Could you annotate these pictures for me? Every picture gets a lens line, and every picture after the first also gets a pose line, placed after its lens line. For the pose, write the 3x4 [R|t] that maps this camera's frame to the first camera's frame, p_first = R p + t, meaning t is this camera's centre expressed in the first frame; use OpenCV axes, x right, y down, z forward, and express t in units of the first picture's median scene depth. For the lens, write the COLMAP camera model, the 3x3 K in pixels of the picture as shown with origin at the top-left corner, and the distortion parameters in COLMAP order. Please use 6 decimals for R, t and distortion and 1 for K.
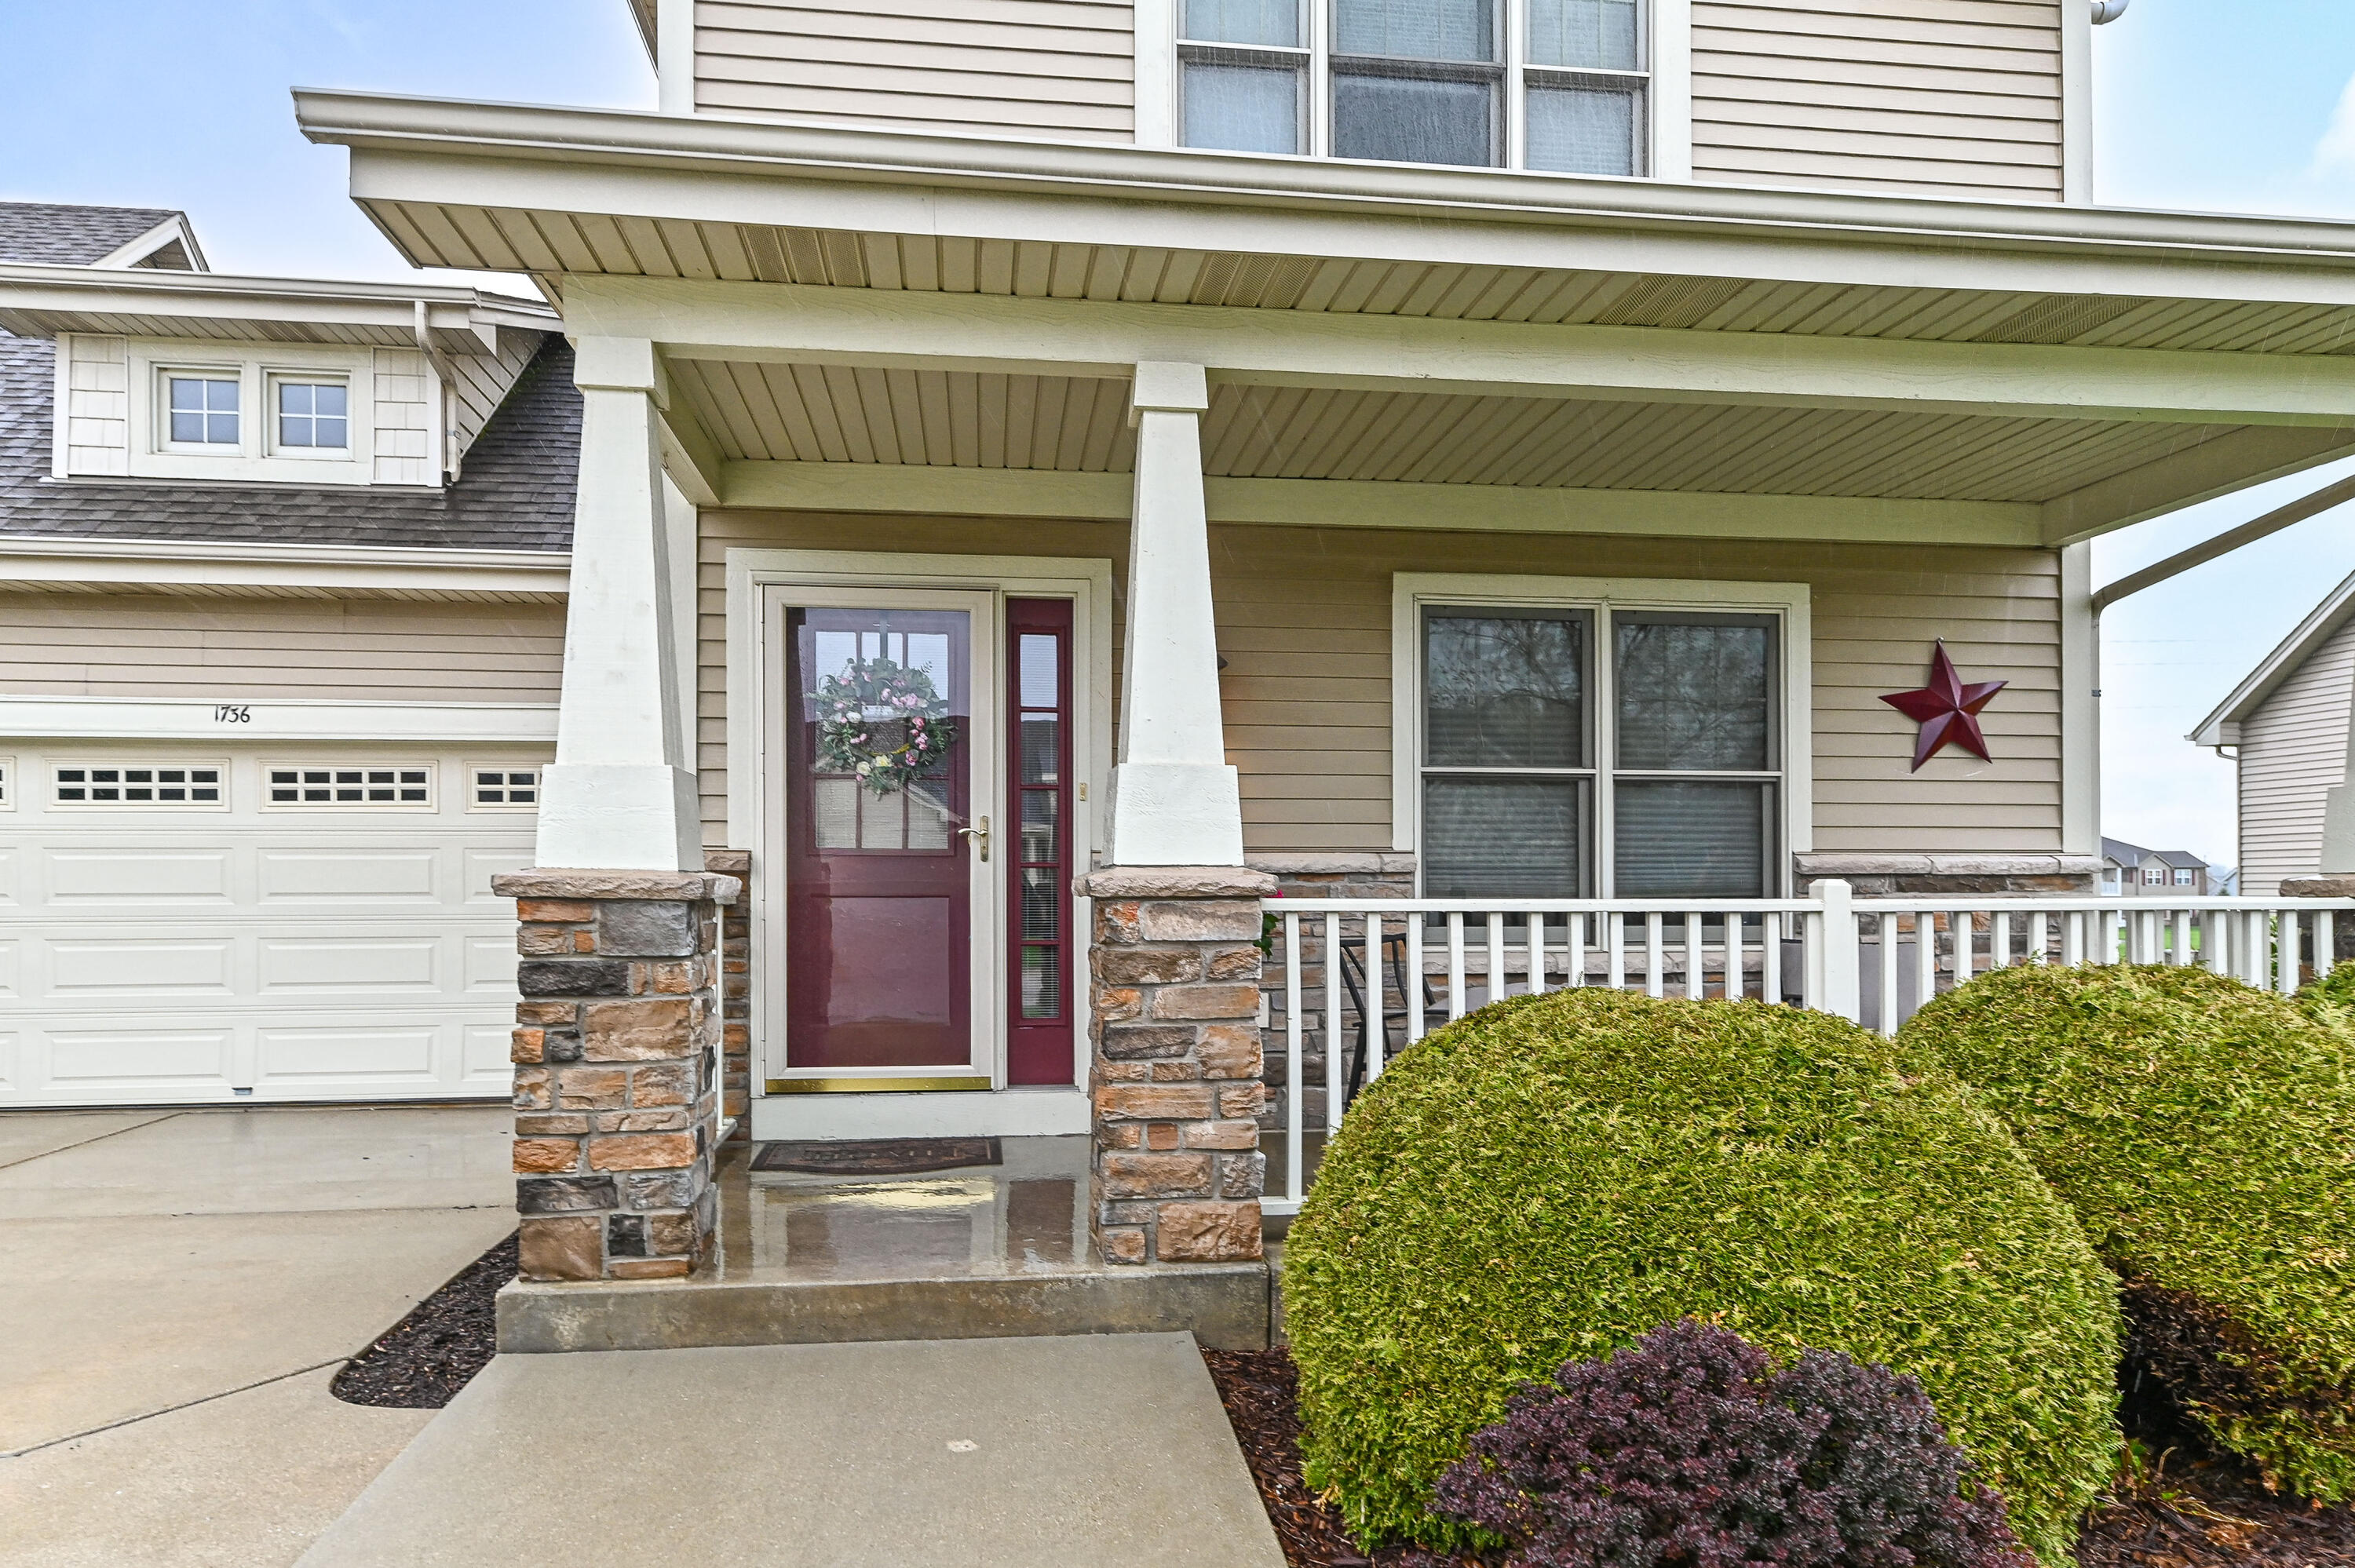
lens RADIAL K [[1480.0, 0, 1186.0], [0, 1480.0, 853.6], [0, 0, 1]] dist [0.010712, -0.003522]
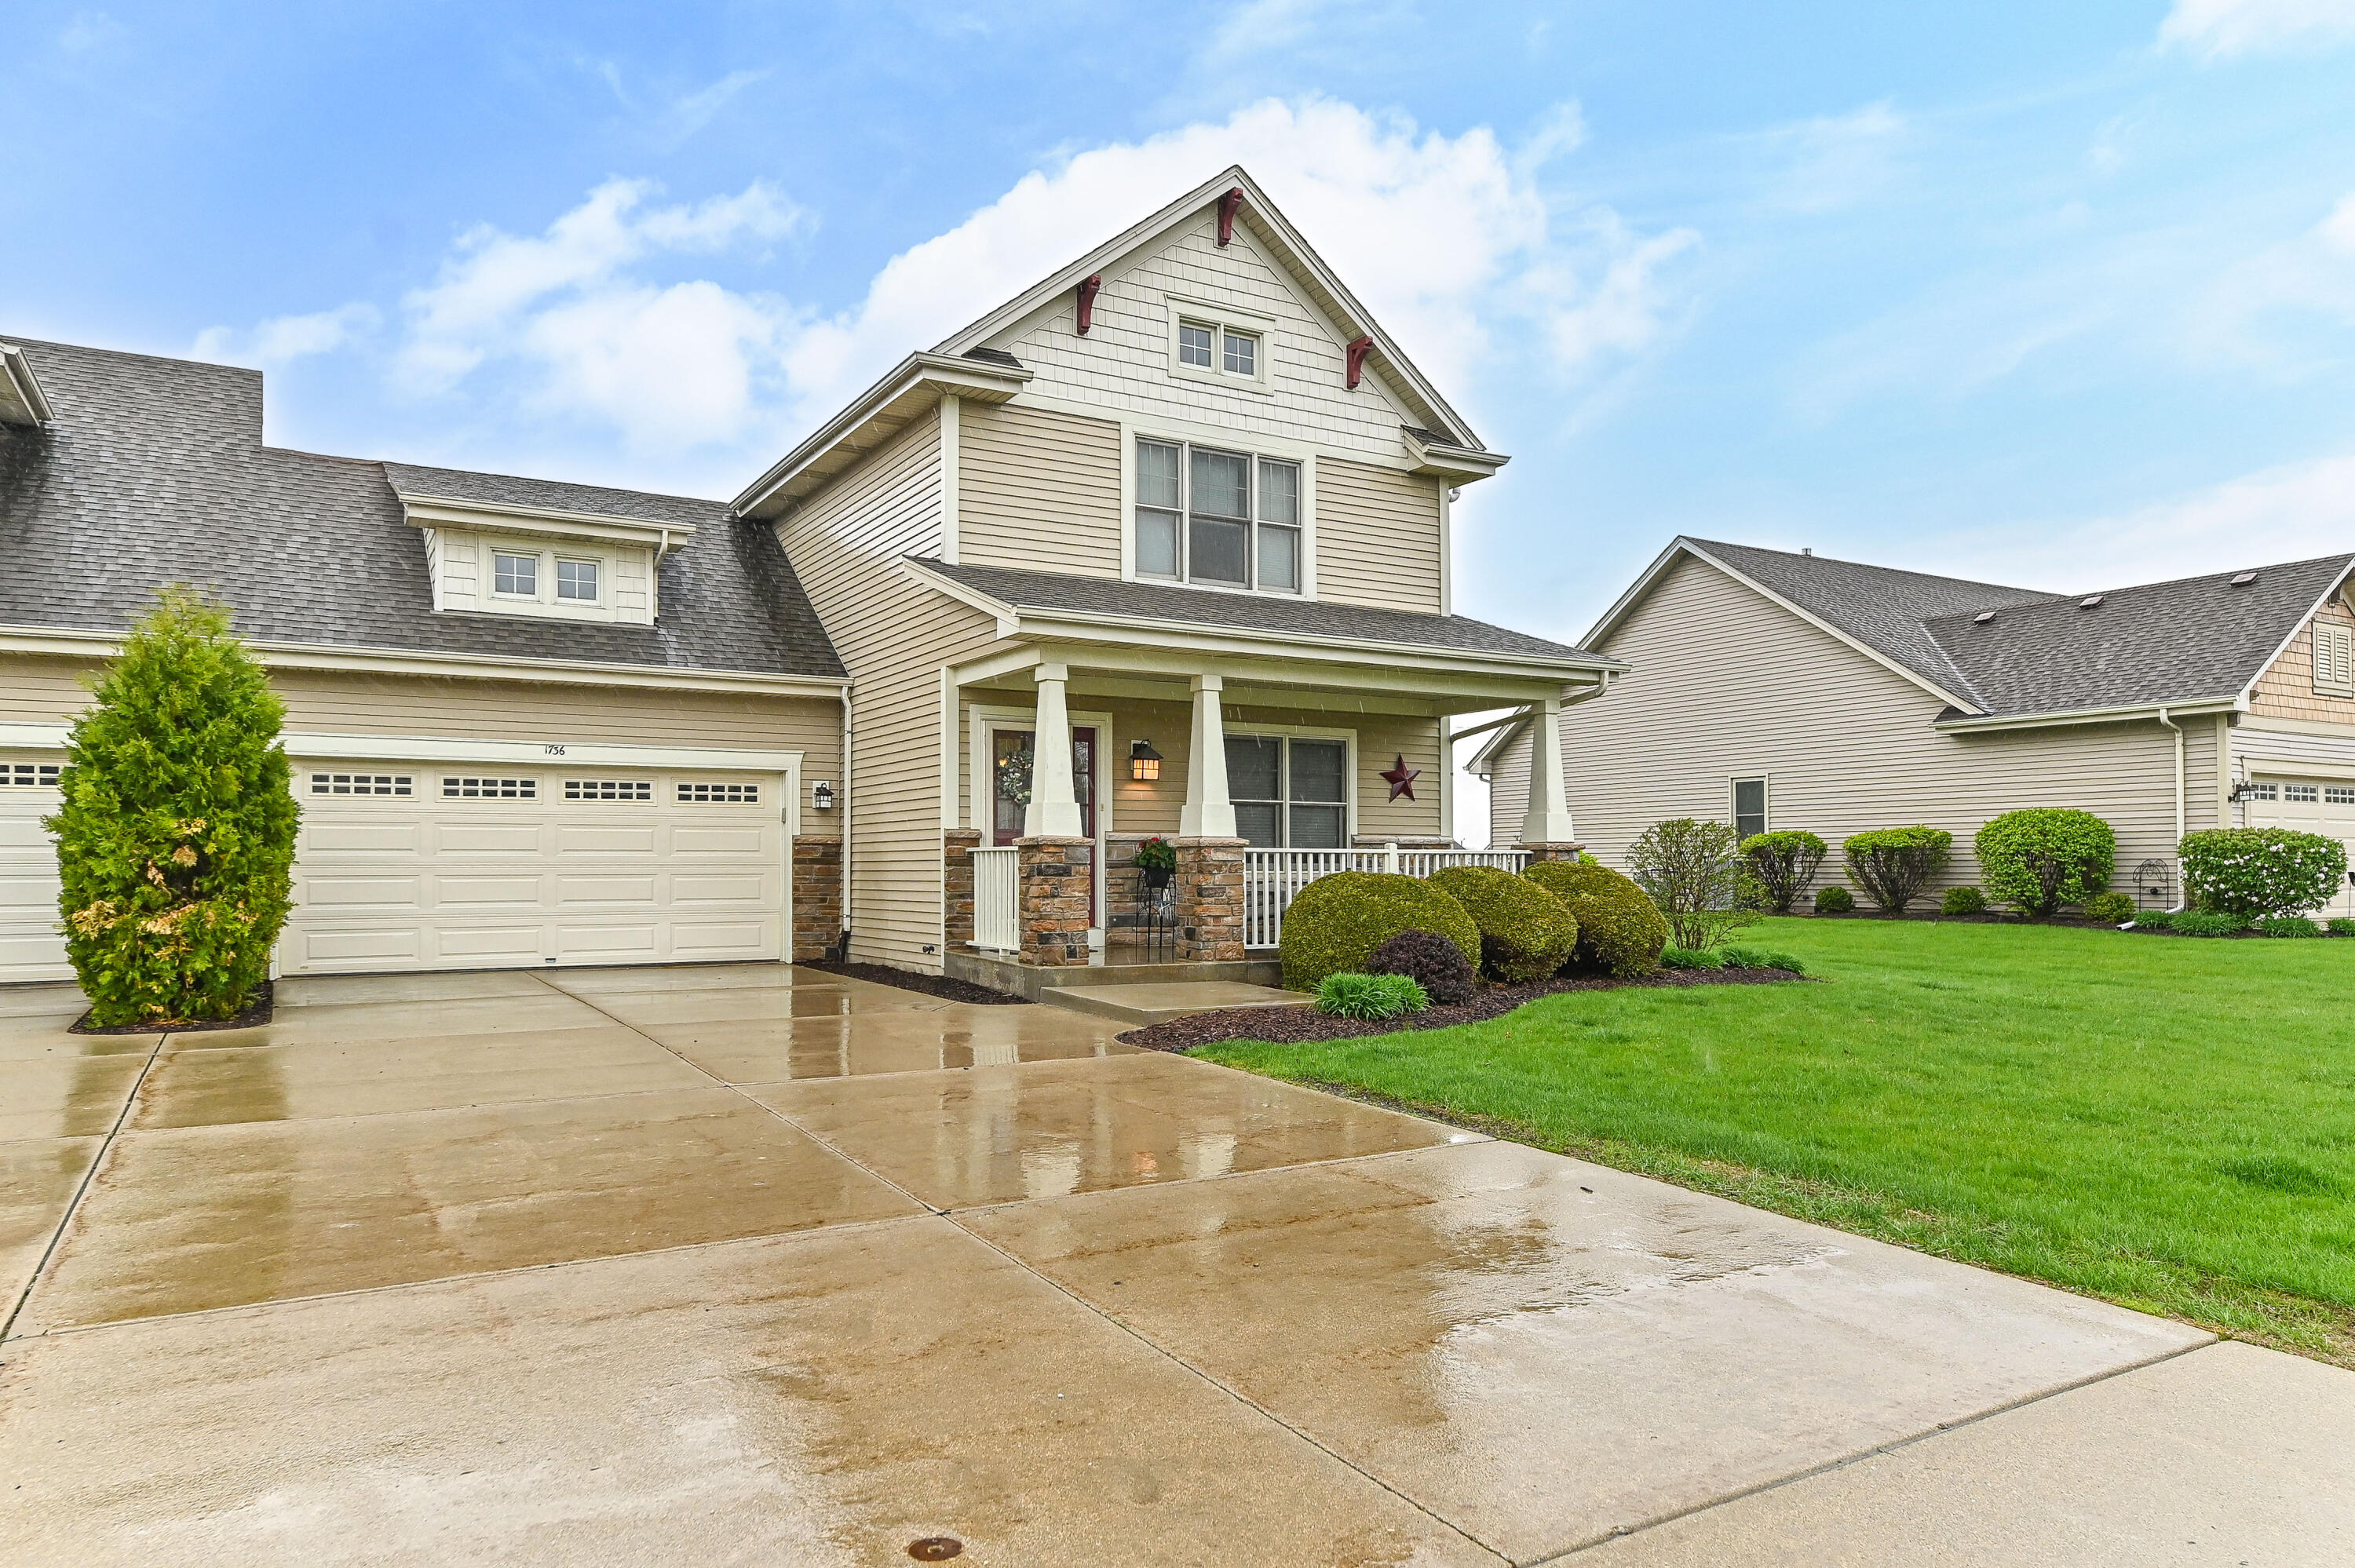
lens RADIAL K [[1368.1, 0, 1086.5], [0, 1368.1, 802.4], [0, 0, 1]] dist [-0.007477, 0.000606]
pose [[0.945129, 0.017418, 0.326234, -0.820029], [-0.009782, 0.999639, -0.025033, 0.007356], [-0.326552, 0.020469, 0.944958, -1.118161]]
